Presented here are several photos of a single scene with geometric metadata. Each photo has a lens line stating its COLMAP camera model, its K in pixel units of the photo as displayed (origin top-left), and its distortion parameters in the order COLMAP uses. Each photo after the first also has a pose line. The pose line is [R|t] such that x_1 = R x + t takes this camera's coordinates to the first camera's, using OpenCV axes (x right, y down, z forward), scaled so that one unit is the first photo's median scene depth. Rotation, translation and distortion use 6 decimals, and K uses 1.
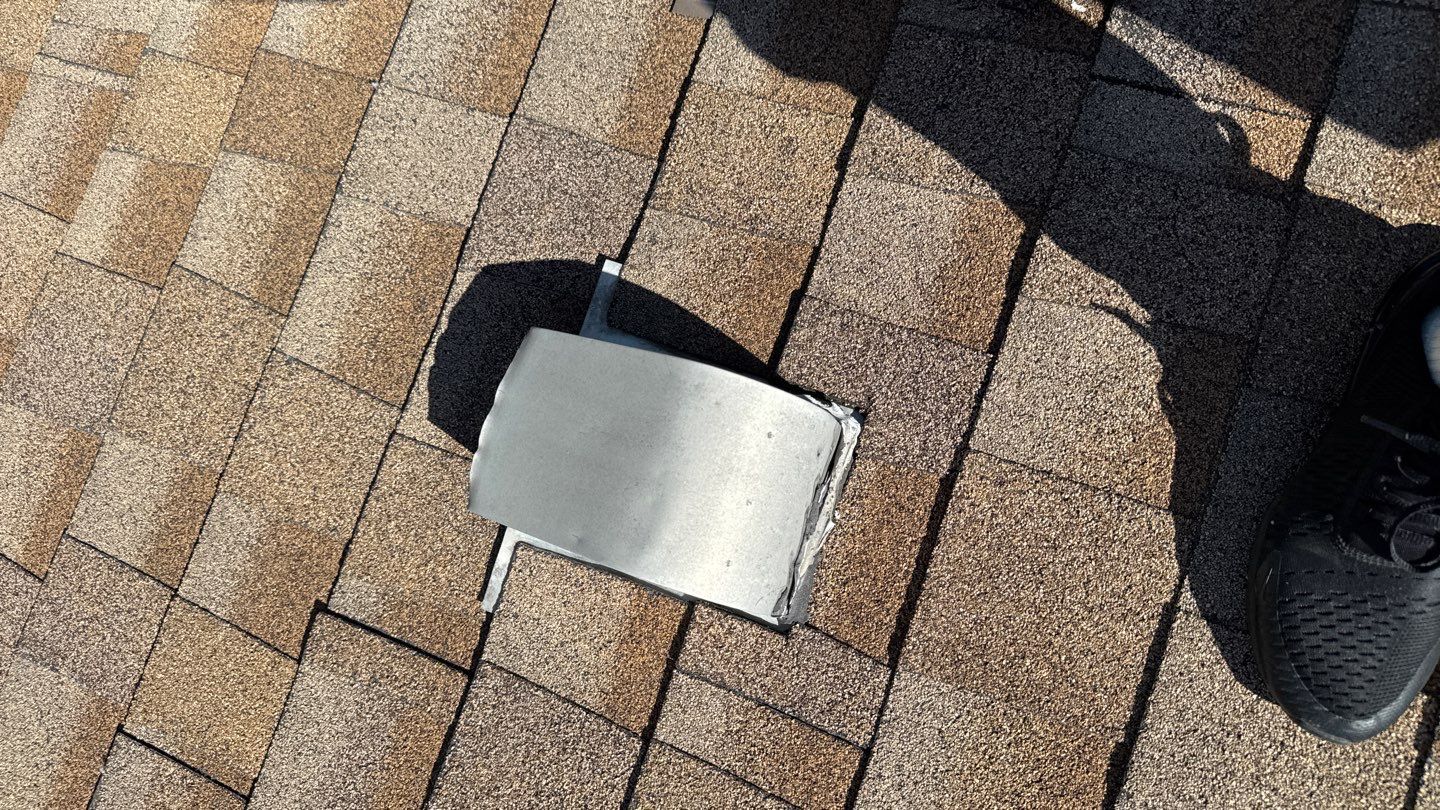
lens RADIAL K [[1058.1, 0, 698.0], [0, 1058.1, 411.1], [0, 0, 1]] dist [0.028872, -0.094264]
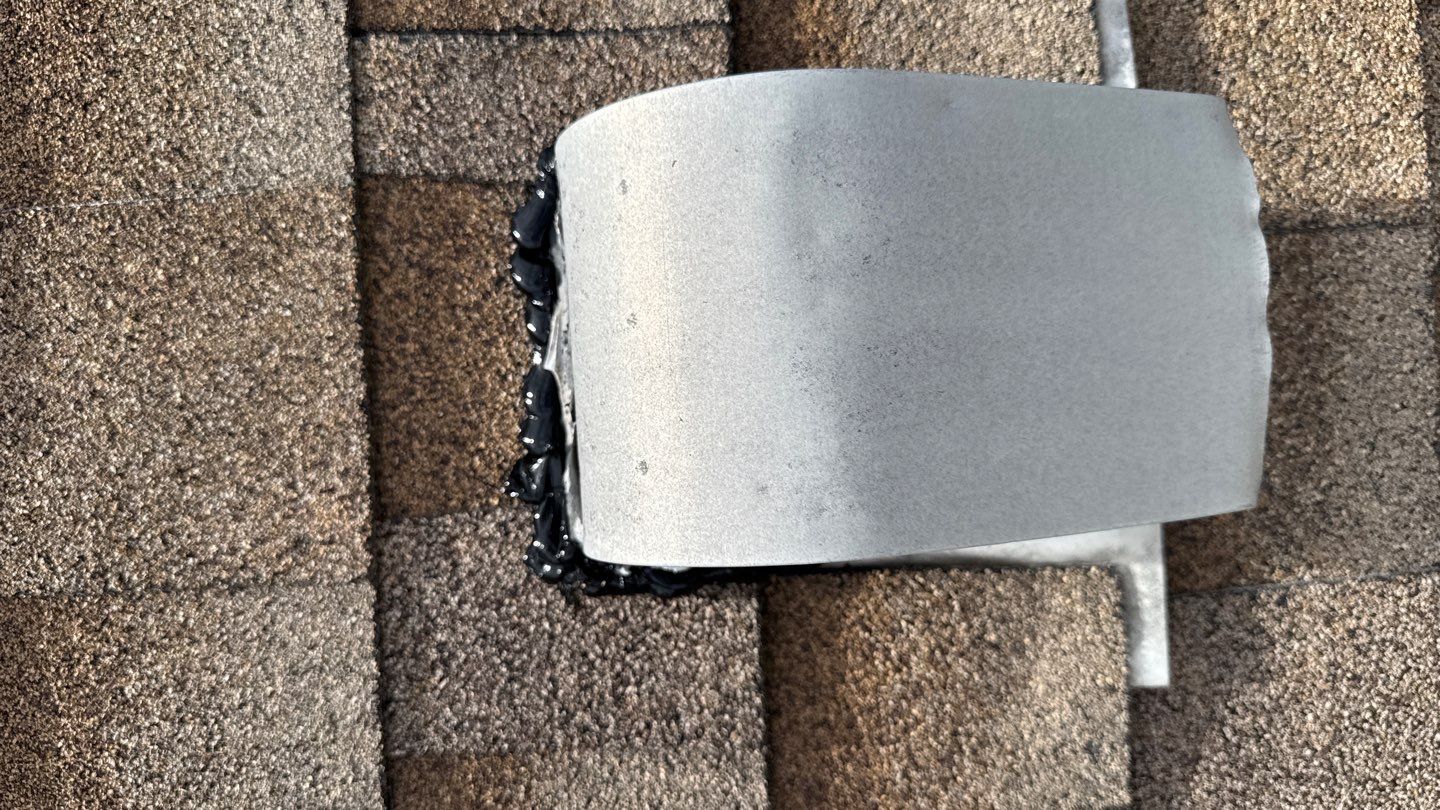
lens RADIAL K [[1058.1, 0, 698.0], [0, 1058.1, 411.1], [0, 0, 1]] dist [0.028872, -0.094264]
pose [[-0.890358, 0.379691, 0.251193, -0.075581], [-0.340267, -0.921566, 0.186909, -0.046116], [0.302458, 0.080943, 0.949719, 0.514353]]
